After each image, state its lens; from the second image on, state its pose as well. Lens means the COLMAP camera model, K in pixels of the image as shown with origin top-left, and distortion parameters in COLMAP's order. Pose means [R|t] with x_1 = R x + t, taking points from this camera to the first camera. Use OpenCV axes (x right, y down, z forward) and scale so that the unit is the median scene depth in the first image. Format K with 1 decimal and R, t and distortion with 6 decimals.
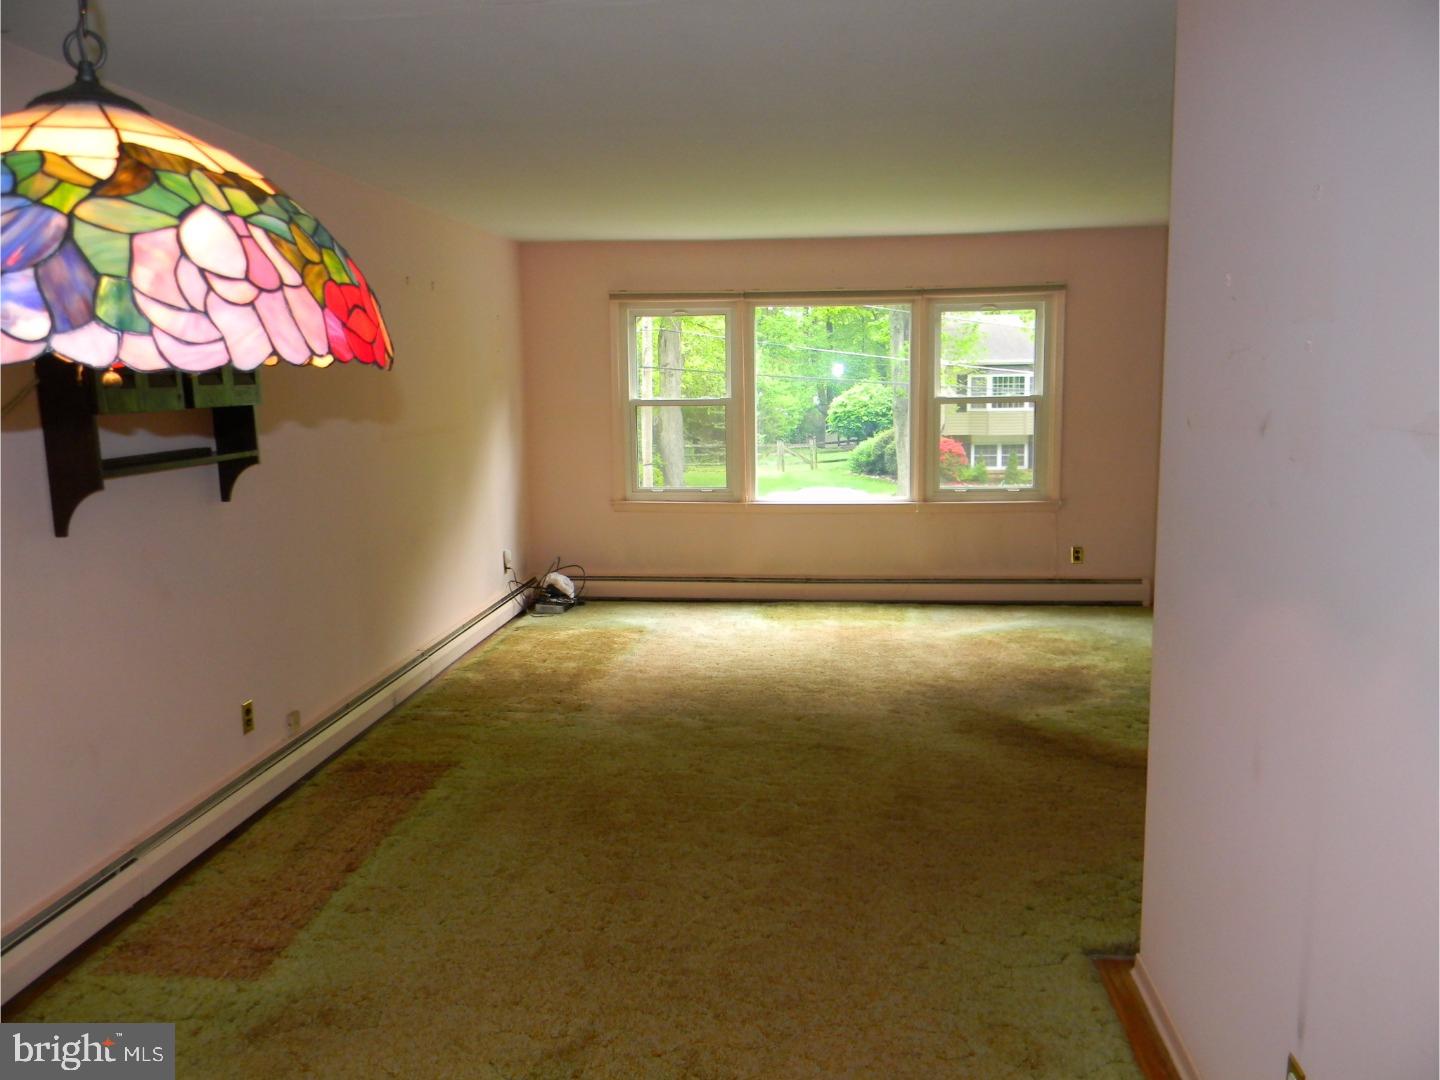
lens RADIAL K [[1147.2, 0, 720.0], [0, 1147.2, 540.0], [0, 0, 1]] dist [-0.006711, -0.001973]
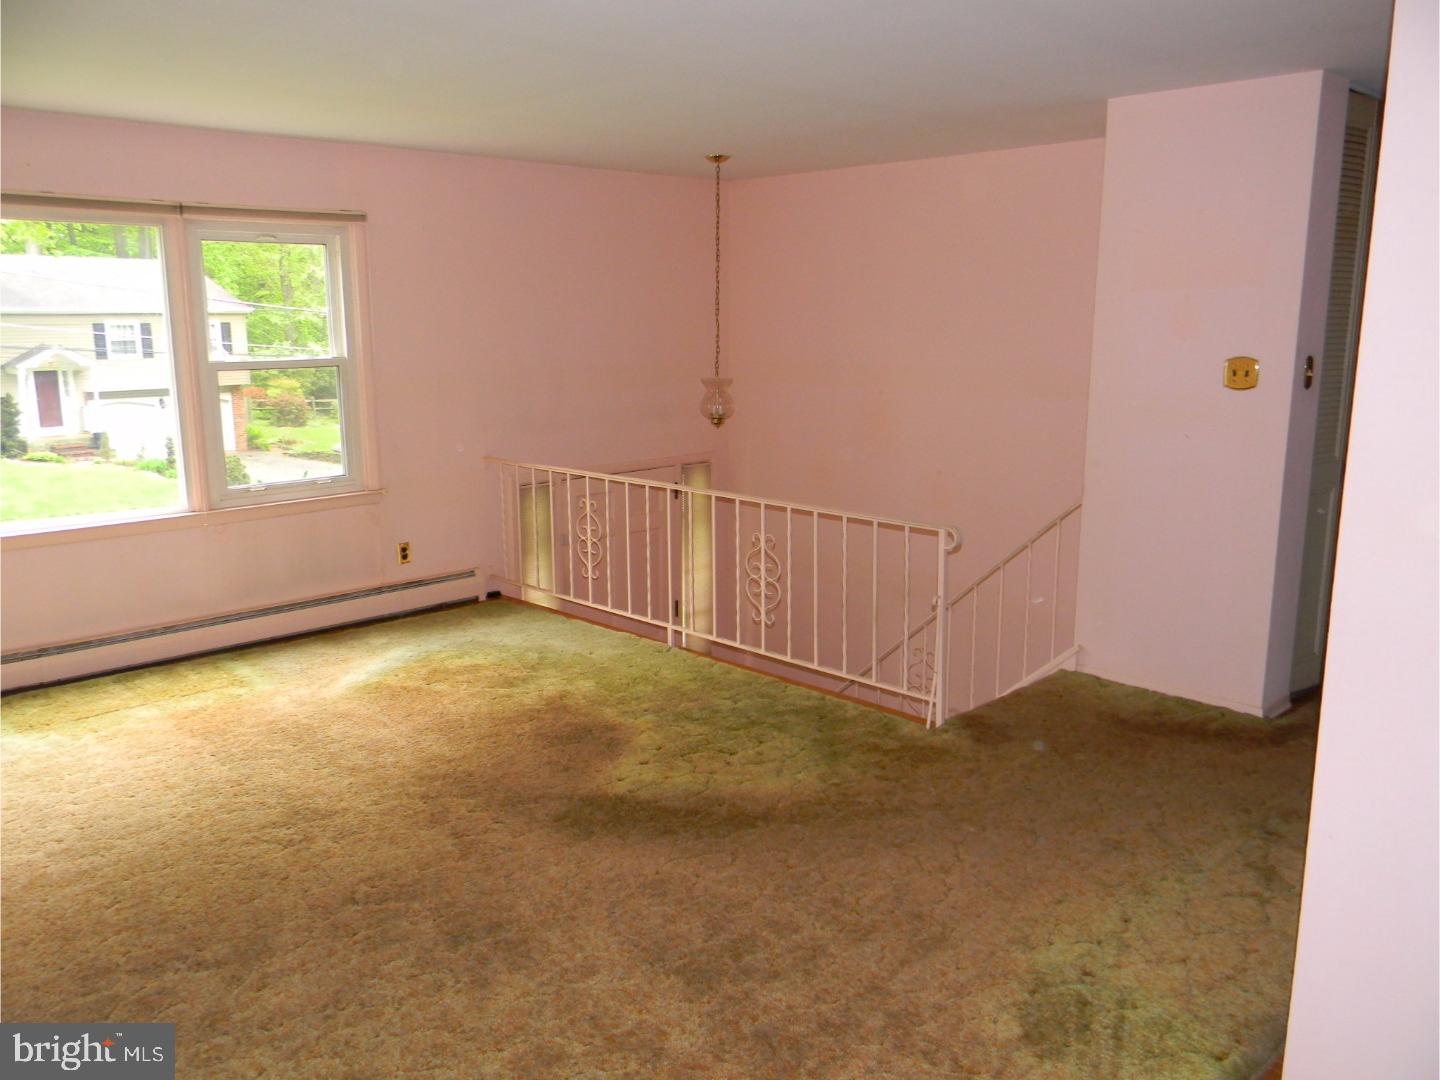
lens RADIAL K [[1147.2, 0, 720.0], [0, 1147.2, 540.0], [0, 0, 1]] dist [-0.006711, -0.001973]
pose [[0.644892, -0.133595, 0.752507, -0.191831], [0.106122, 0.990719, 0.084940, -0.051817], [-0.756870, 0.025080, 0.653084, 0.371433]]
